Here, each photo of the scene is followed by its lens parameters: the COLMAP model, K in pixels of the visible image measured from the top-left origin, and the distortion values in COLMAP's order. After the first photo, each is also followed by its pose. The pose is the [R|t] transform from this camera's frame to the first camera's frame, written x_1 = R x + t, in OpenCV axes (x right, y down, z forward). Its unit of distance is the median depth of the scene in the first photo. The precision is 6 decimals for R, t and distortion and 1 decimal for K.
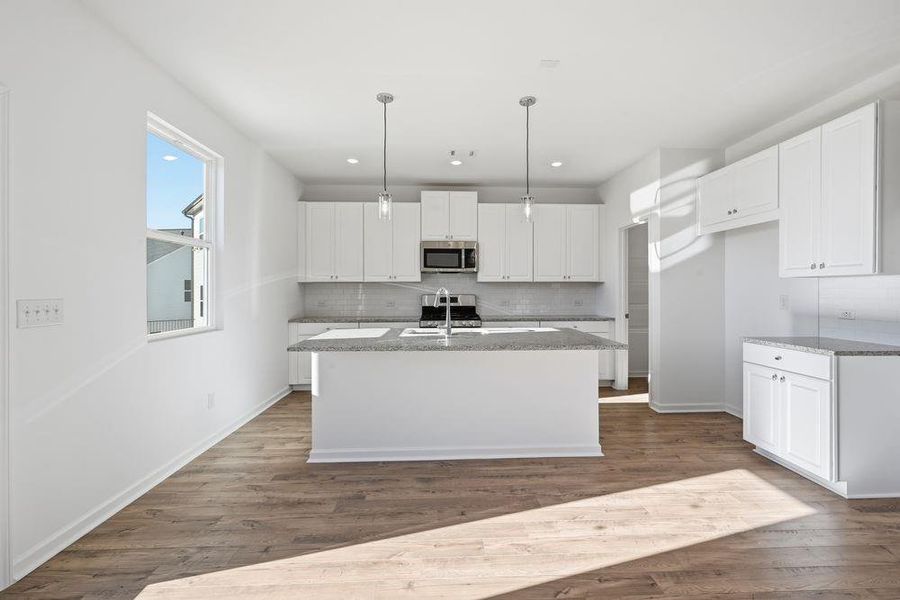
lens RADIAL K [[390.3, 0, 456.1], [0, 390.3, 293.2], [0, 0, 1]] dist [-0.000992, -0.000324]
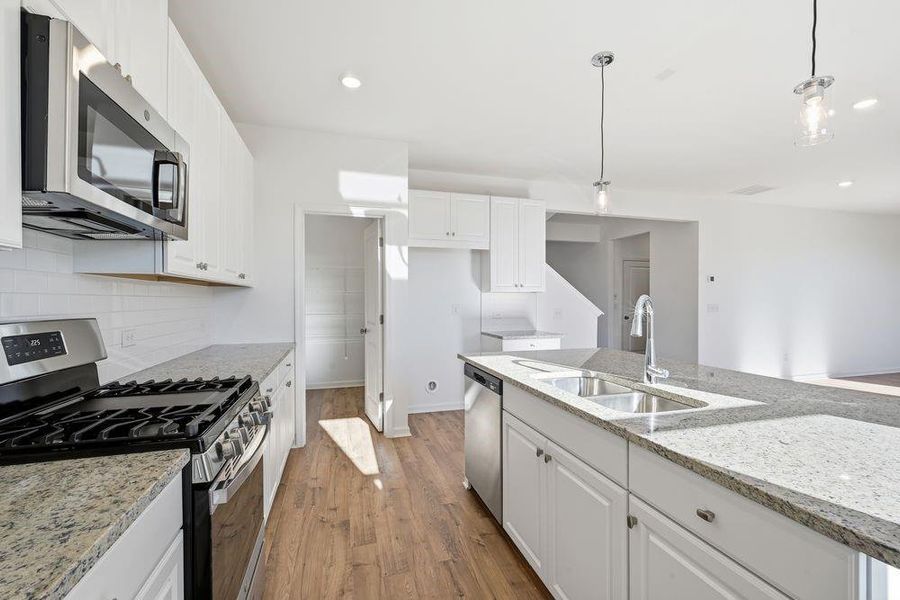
lens RADIAL K [[390.3, 0, 456.1], [0, 390.3, 293.2], [0, 0, 1]] dist [-0.000992, -0.000324]
pose [[-0.245114, 0.015904, 0.969364, -0.367153], [0.004974, 0.999873, -0.015147, -0.008871], [-0.969481, 0.001109, -0.245162, 1.071975]]
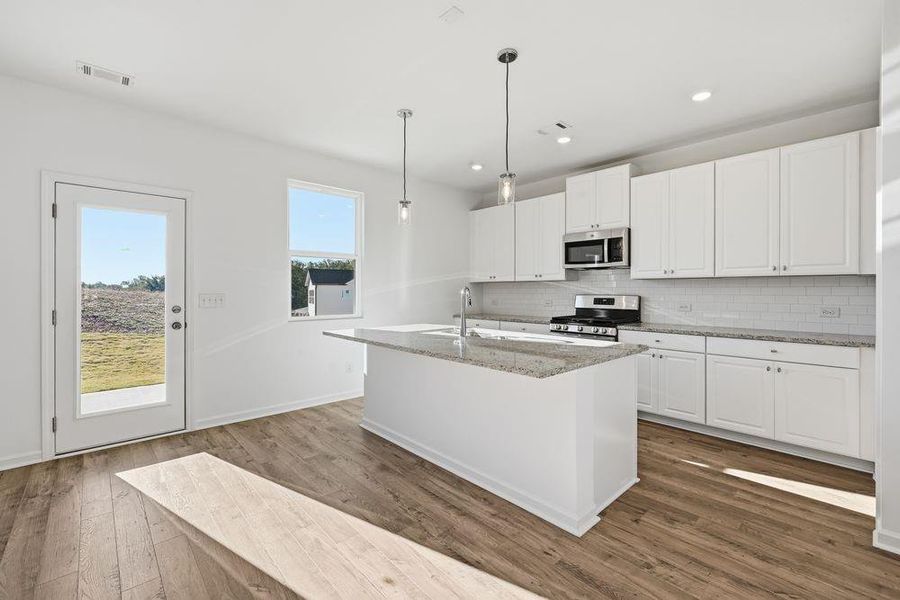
lens RADIAL K [[390.3, 0, 456.1], [0, 390.3, 293.2], [0, 0, 1]] dist [-0.000992, -0.000324]
pose [[0.644590, 0.006692, -0.764499, 0.532577], [-0.007637, 0.999968, 0.002313, 0.000317], [0.764491, 0.004348, 0.644620, 0.288982]]
